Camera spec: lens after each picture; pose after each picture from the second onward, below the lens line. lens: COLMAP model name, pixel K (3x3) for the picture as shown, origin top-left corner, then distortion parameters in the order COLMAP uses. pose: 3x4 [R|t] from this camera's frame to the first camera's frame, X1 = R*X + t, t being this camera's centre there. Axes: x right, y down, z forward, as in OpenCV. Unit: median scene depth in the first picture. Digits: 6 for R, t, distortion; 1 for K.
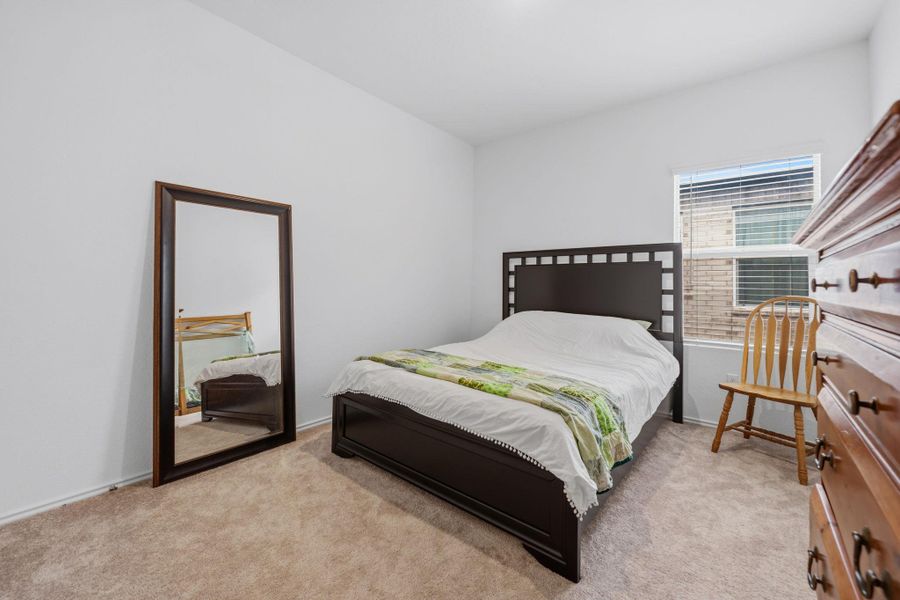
lens RADIAL K [[364.6, 0, 448.4], [0, 364.6, 292.2], [0, 0, 1]] dist [0.003888, -0.000016]
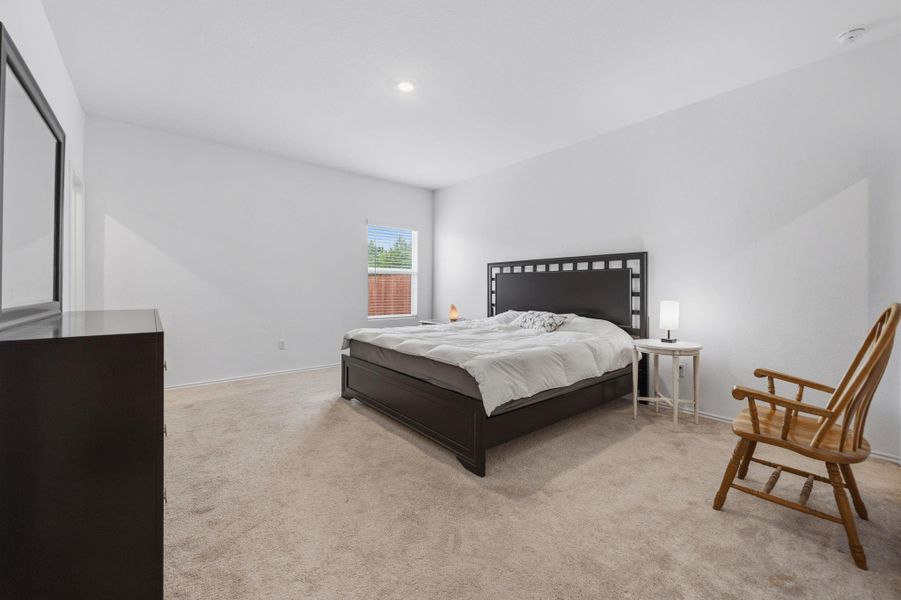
lens RADIAL K [[365.0, 0, 452.3], [0, 365.0, 295.6], [0, 0, 1]] dist [0.003888, -0.000016]
pose [[0.984819, -0.000693, -0.173585, 0.226749], [-0.000513, 0.999976, -0.006903, 0.012419], [0.173585, 0.006888, 0.984795, -0.257685]]
